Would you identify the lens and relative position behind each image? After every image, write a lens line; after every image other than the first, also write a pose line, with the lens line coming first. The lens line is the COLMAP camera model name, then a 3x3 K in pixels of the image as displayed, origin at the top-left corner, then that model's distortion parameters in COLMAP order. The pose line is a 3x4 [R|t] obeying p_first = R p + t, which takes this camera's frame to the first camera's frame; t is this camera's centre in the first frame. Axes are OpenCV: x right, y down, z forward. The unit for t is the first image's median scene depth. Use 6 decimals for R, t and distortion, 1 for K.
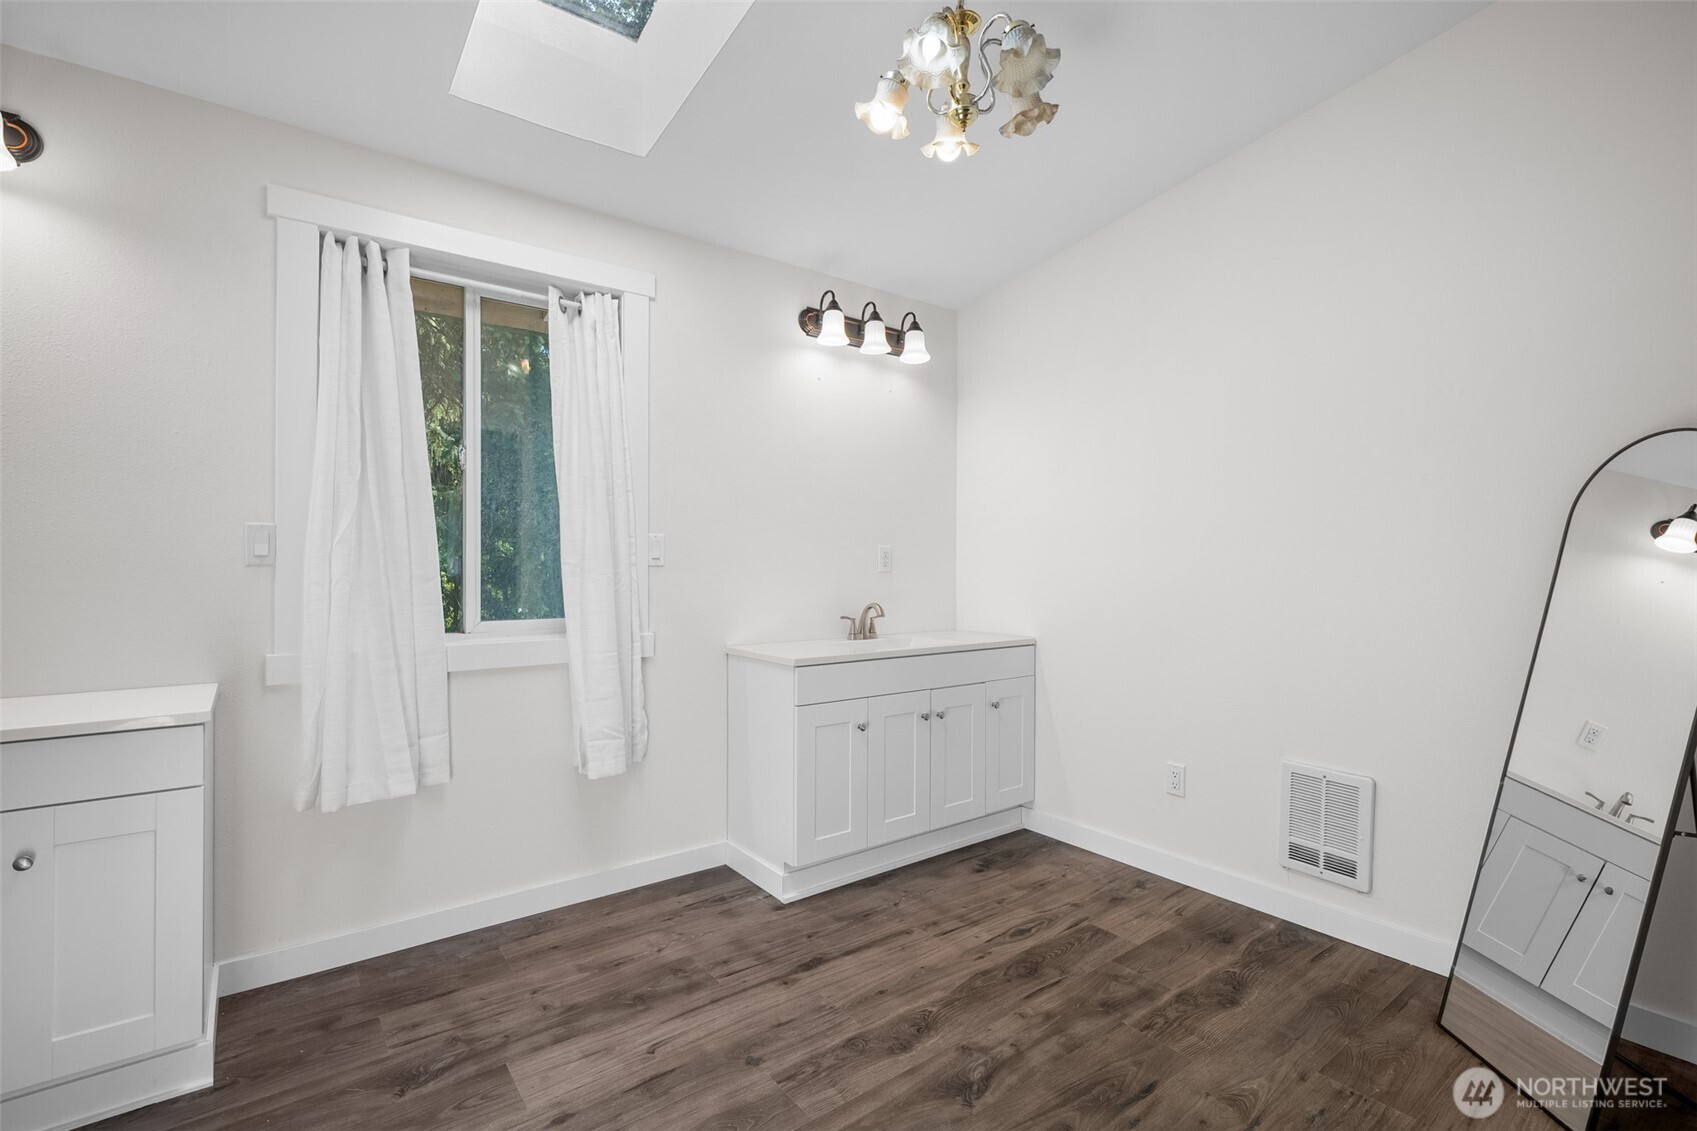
lens RADIAL K [[769.5, 0, 851.7], [0, 769.5, 557.0], [0, 0, 1]] dist [-0.003515, 0.001004]
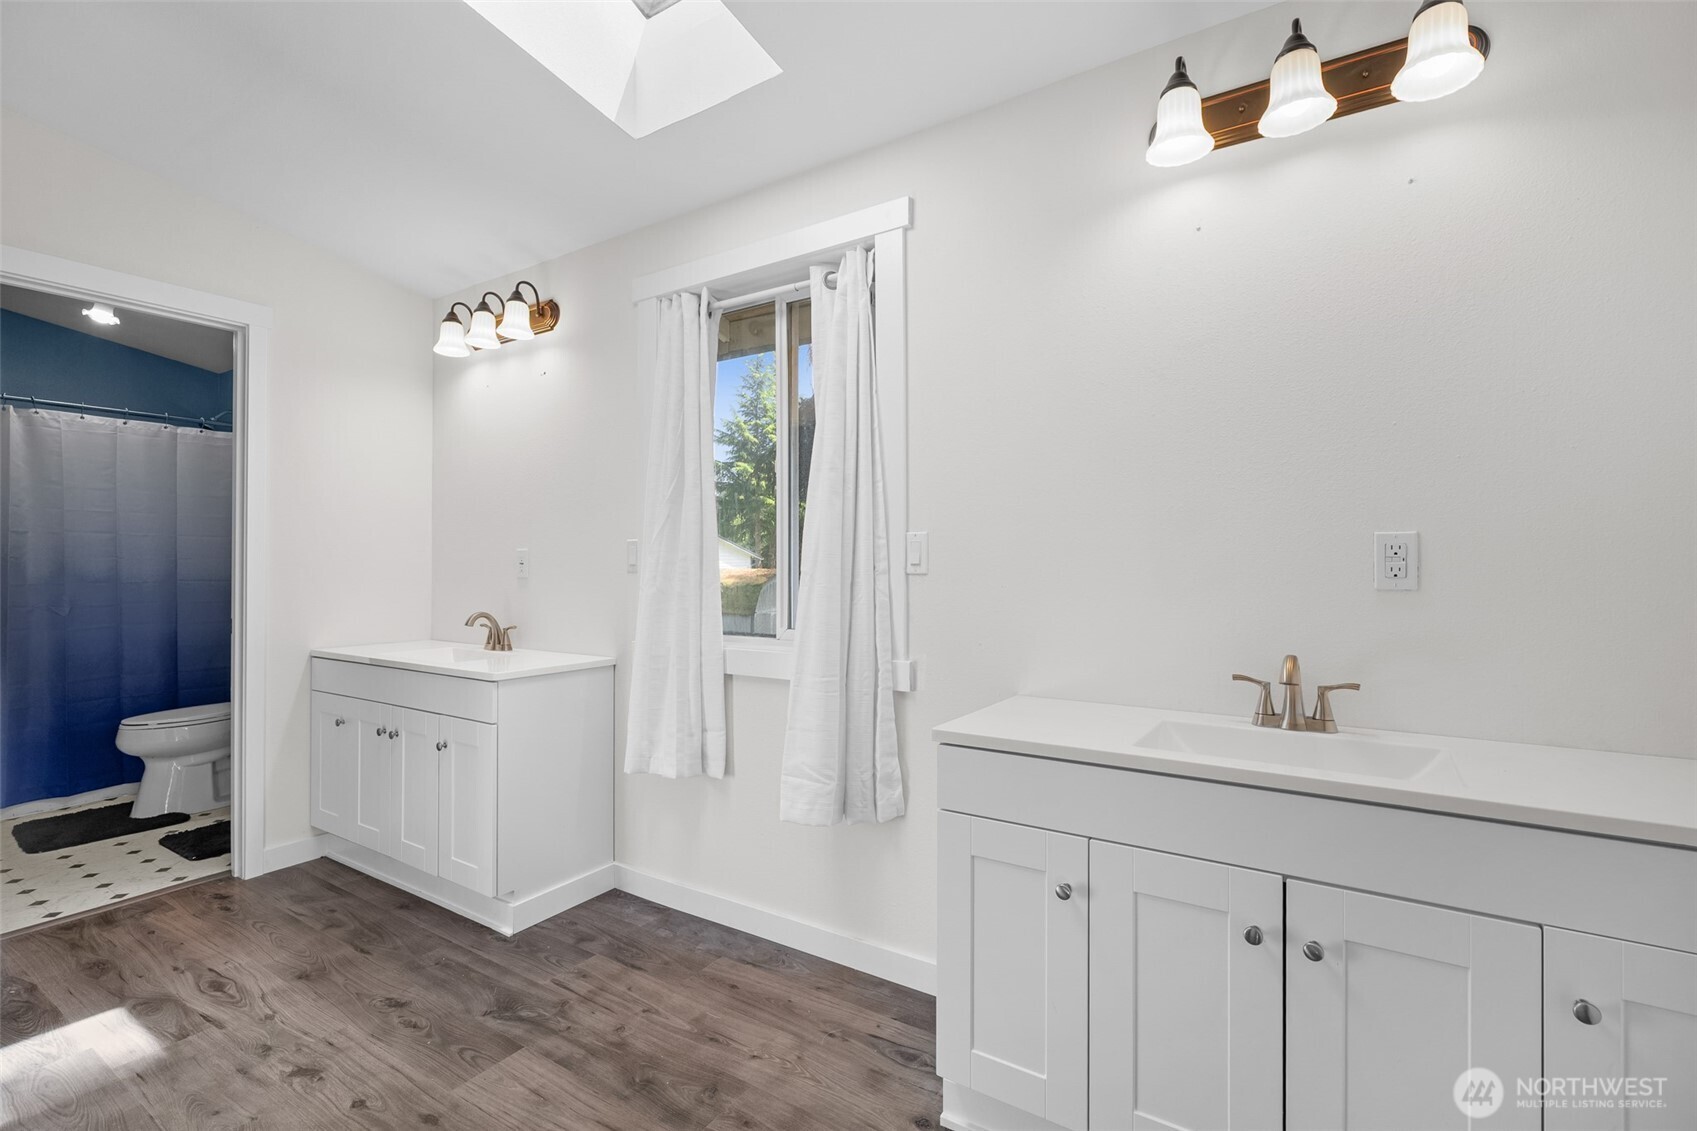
lens RADIAL K [[769.5, 0, 851.7], [0, 769.5, 557.0], [0, 0, 1]] dist [-0.003515, 0.001004]
pose [[0.330502, -0.012543, -0.943722, 0.577527], [0.010733, 0.999897, -0.009530, 0.001449], [0.943744, -0.006980, 0.330603, 0.888391]]
